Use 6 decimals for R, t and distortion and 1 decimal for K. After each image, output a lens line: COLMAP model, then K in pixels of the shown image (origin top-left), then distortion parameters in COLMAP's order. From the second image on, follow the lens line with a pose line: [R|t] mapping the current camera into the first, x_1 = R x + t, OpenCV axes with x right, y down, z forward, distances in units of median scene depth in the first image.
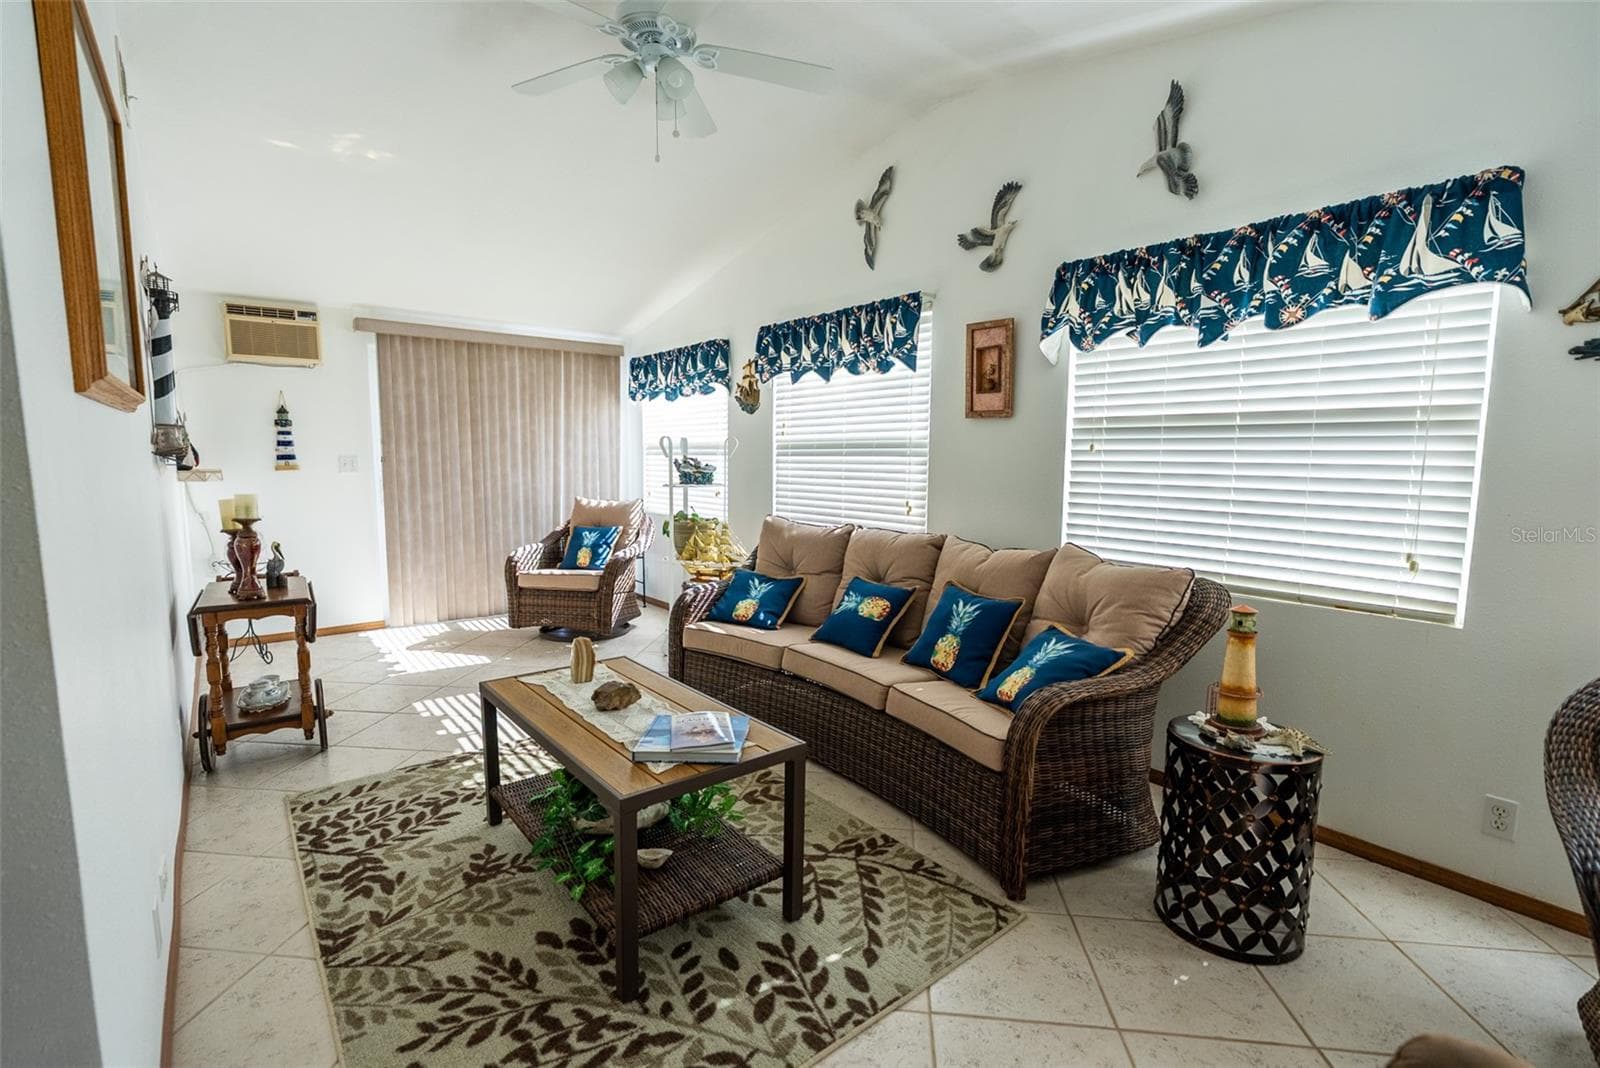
lens RADIAL K [[728.9, 0, 790.2], [0, 728.9, 538.9], [0, 0, 1]] dist [-0.004528, 0.001150]
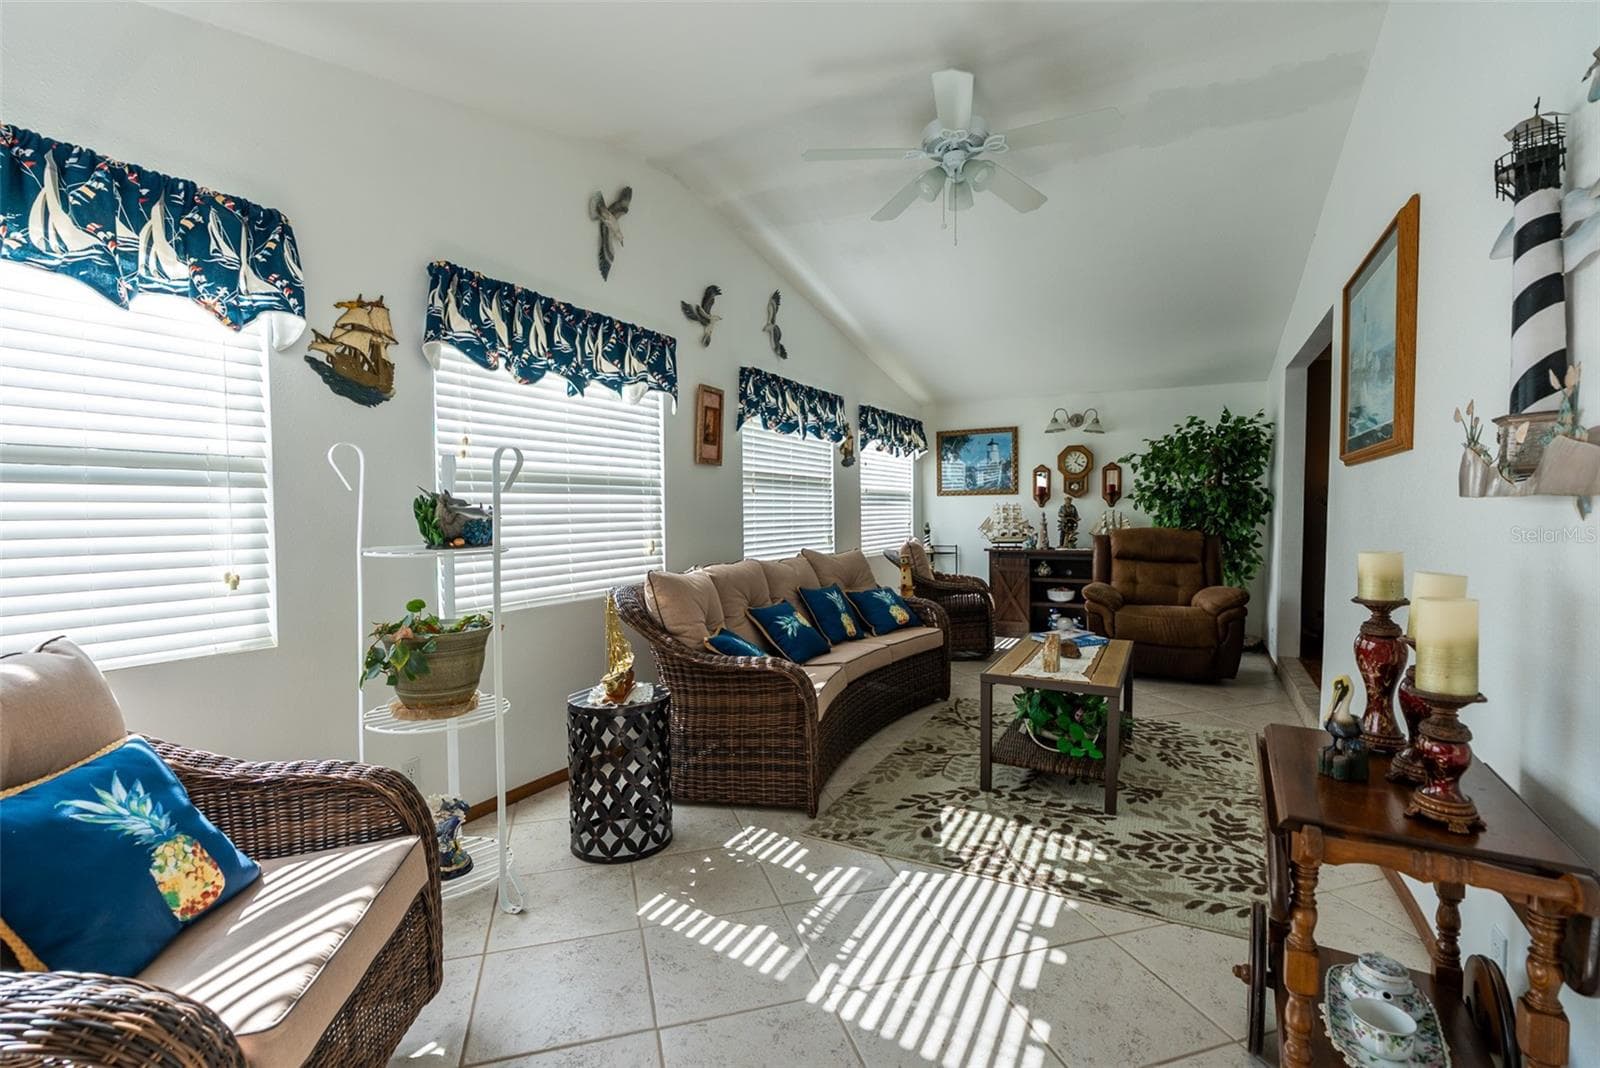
lens RADIAL K [[720.7, 0, 804.7], [0, 720.7, 534.9], [0, 0, 1]] dist [-0.003094, 0.000339]
pose [[-0.413350, -0.039701, 0.909706, -1.138512], [0.104591, 0.990367, 0.090745, -0.178916], [-0.904545, 0.132657, -0.405216, 1.717882]]
